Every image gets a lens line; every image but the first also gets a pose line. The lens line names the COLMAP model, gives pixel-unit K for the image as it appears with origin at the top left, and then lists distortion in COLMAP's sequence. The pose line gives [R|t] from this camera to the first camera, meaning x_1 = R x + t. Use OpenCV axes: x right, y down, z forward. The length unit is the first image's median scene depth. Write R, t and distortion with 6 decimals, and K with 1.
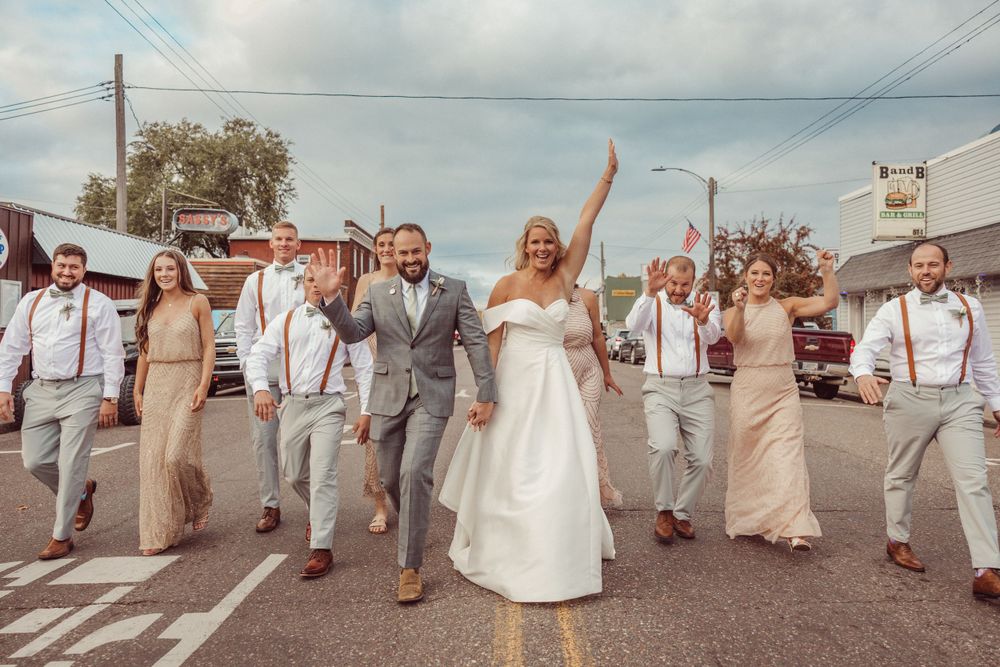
lens RADIAL K [[779.9, 0, 500.0], [0, 779.9, 333.5], [0, 0, 1]] dist [0.038393, 0.003101]
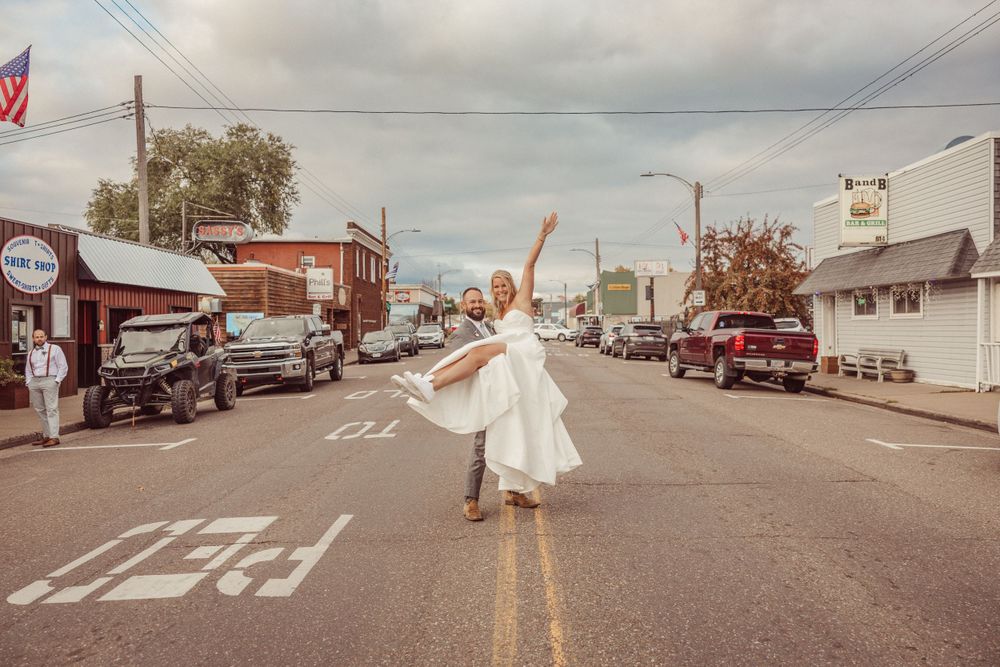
lens RADIAL K [[825.8, 0, 500.0], [0, 825.8, 333.5], [0, 0, 1]] dist [0.057563, -0.003011]
pose [[0.999945, -0.010179, 0.002548, -0.000672], [0.010134, 0.999804, 0.017025, -0.017225], [-0.002721, -0.016999, 0.999852, -0.121238]]
